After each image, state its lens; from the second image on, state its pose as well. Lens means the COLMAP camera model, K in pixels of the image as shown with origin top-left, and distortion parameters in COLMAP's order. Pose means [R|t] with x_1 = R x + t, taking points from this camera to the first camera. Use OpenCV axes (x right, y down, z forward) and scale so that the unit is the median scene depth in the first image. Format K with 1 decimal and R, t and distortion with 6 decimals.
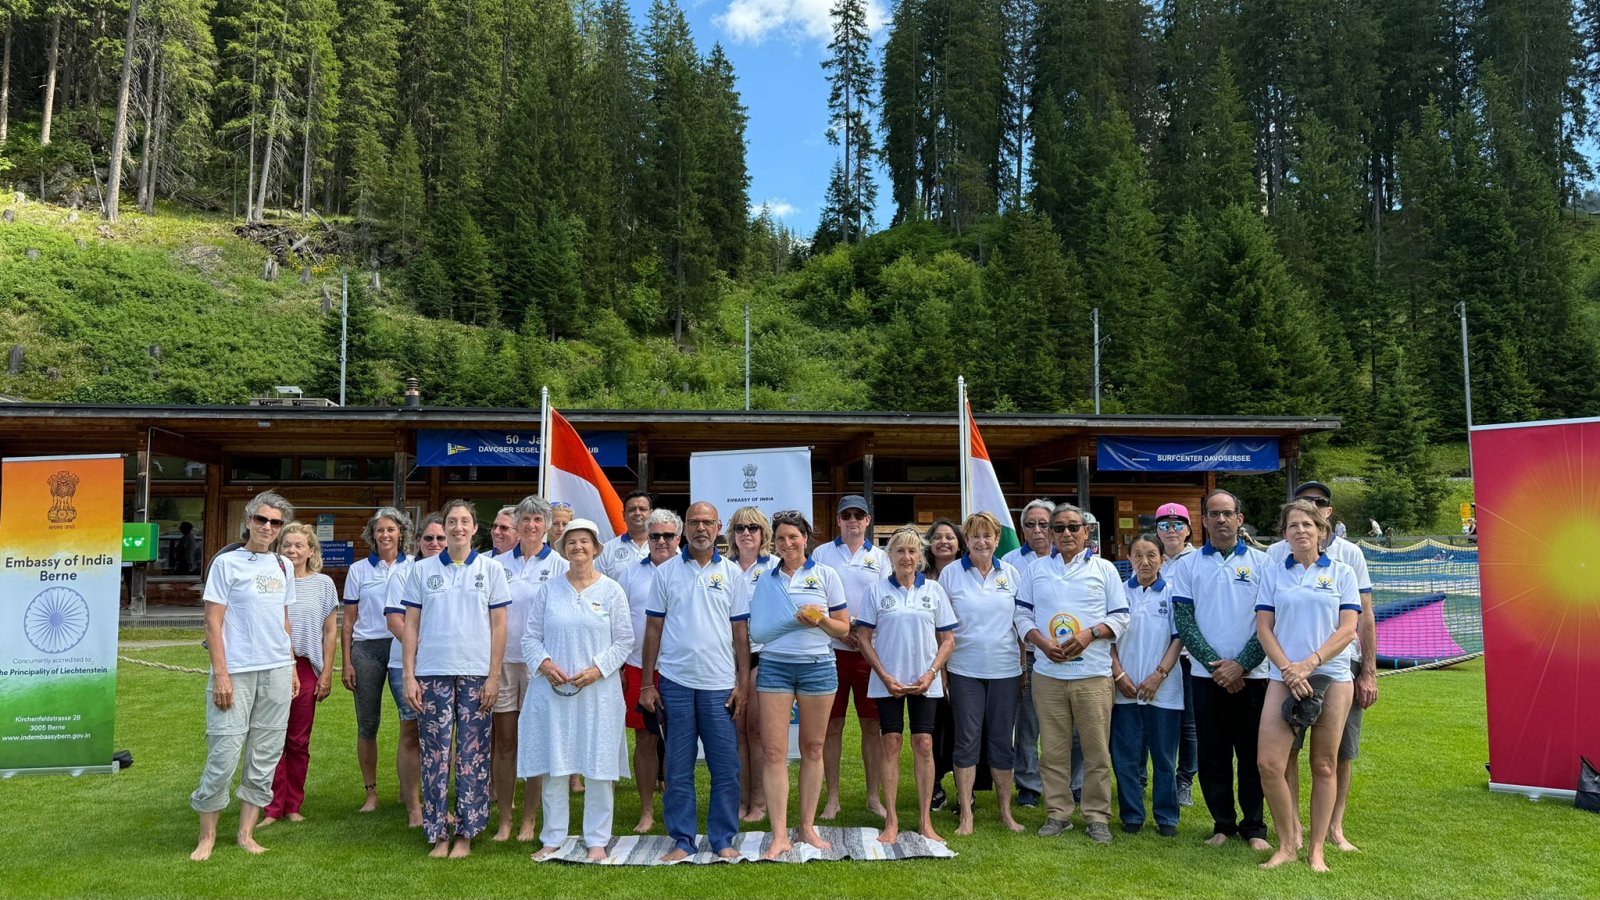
lens RADIAL K [[1137.5, 0, 802.7], [0, 1137.5, 465.3], [0, 0, 1]] dist [0.106495, -0.138129]
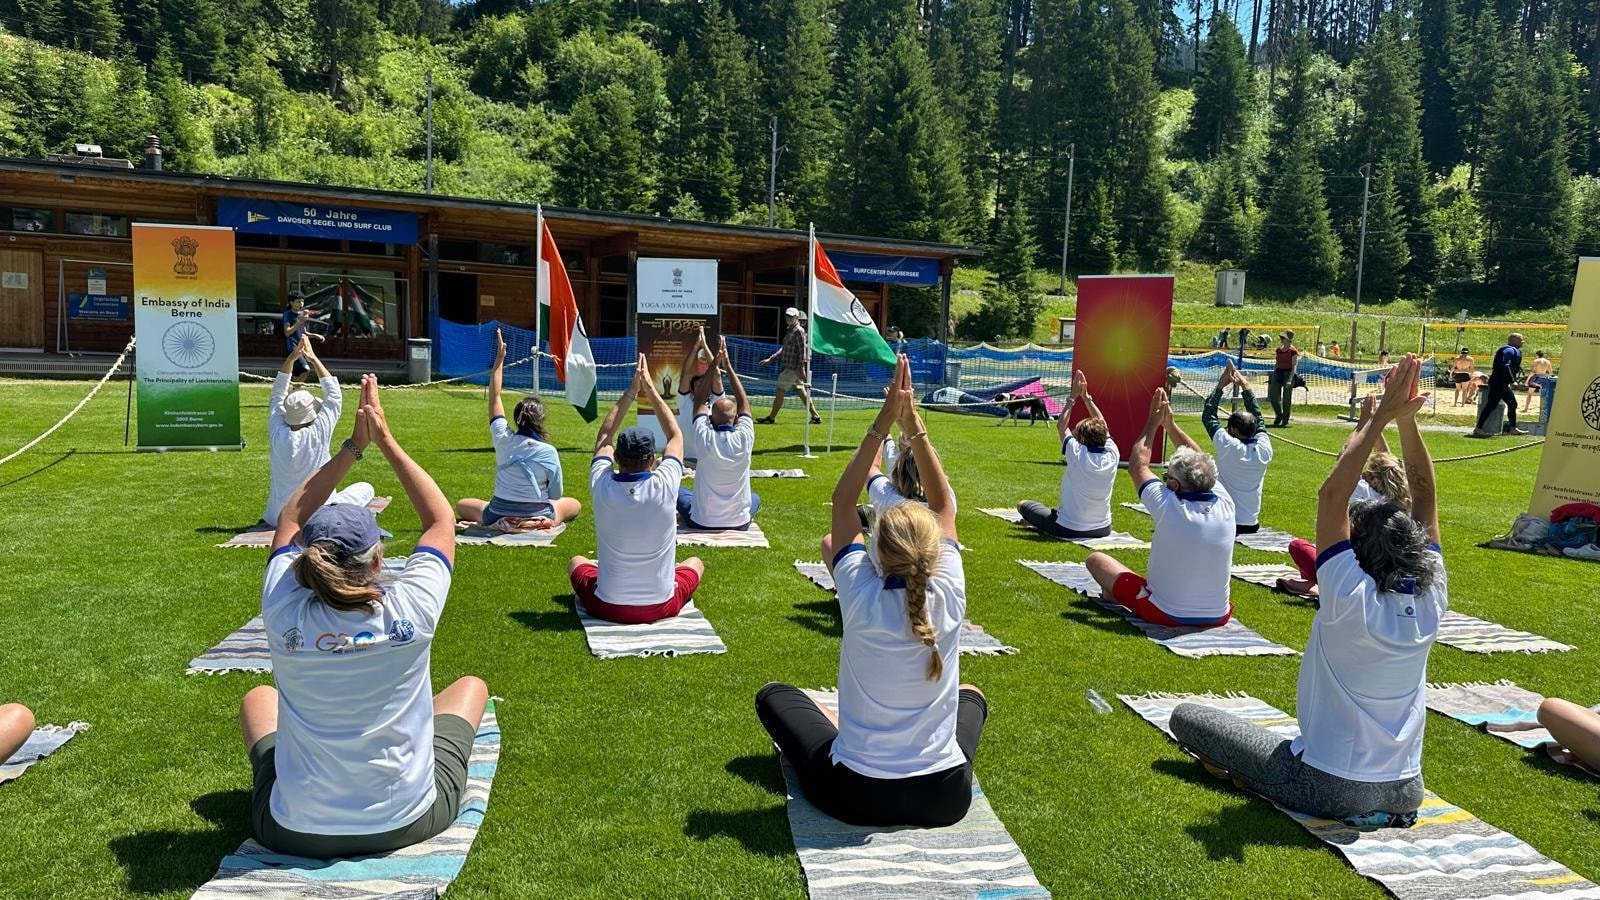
lens RADIAL K [[1137.5, 0, 802.7], [0, 1137.5, 465.3], [0, 0, 1]] dist [0.106495, -0.138129]
pose [[0.951771, 0.012650, 0.306550, -0.035970], [-0.067921, 0.983047, 0.170312, -0.001384], [-0.299198, -0.182919, 0.936494, -0.057305]]
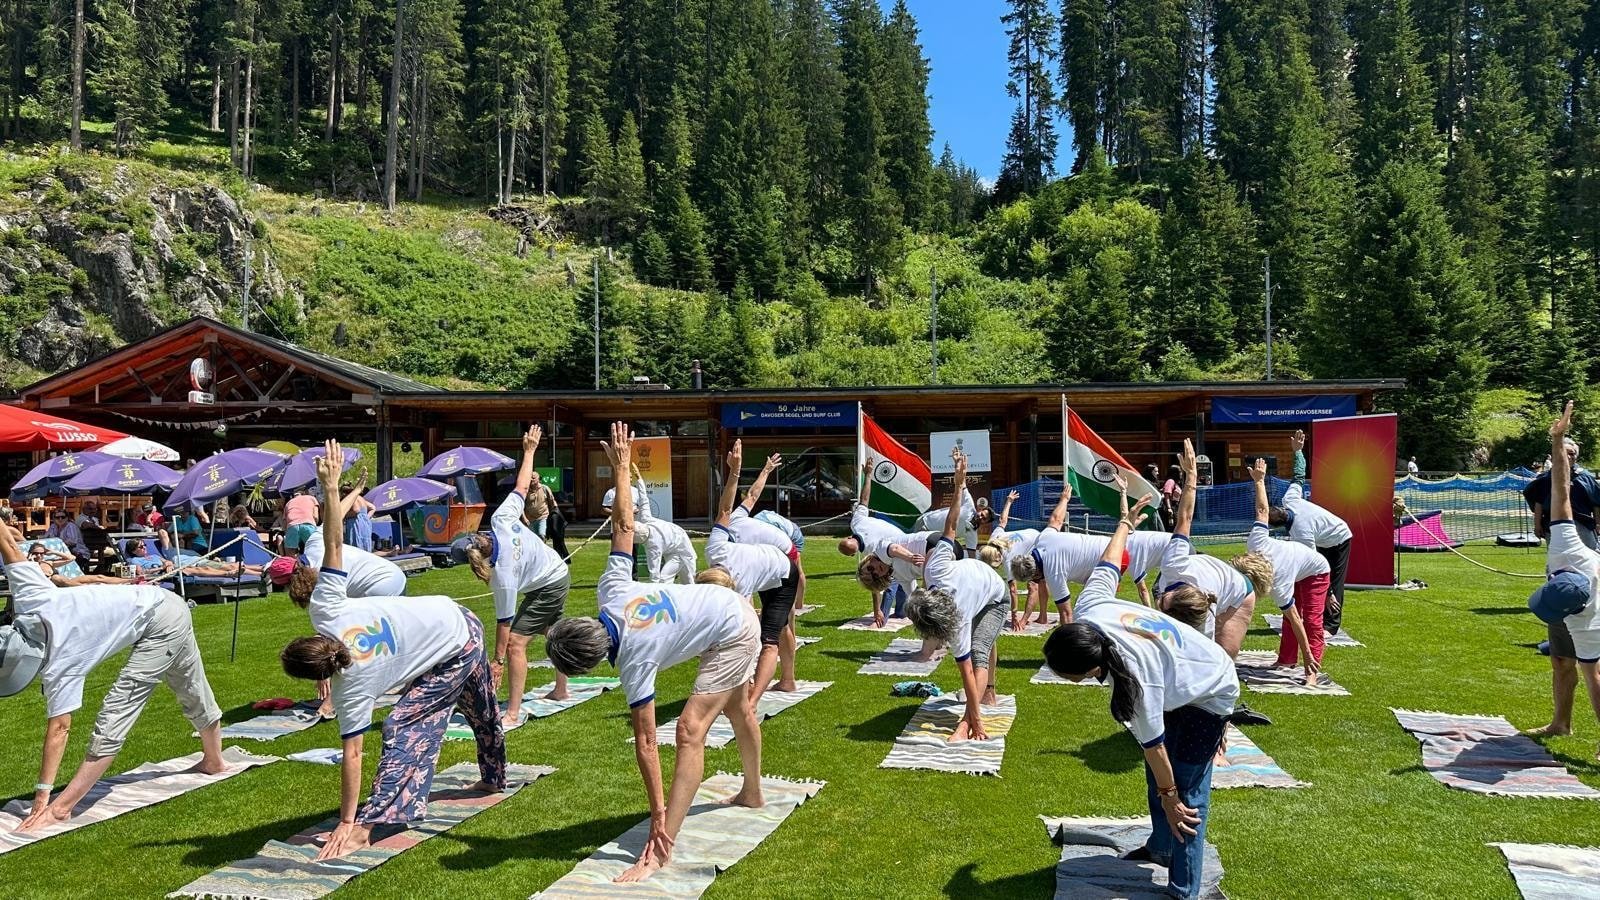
lens RADIAL K [[1137.5, 0, 802.7], [0, 1137.5, 465.3], [0, 0, 1]] dist [0.106495, -0.138129]
pose [[0.987482, -0.008099, -0.157526, -0.000526], [0.016461, 0.998519, 0.051854, -0.006422], [0.156872, -0.053798, 0.986153, -0.110645]]
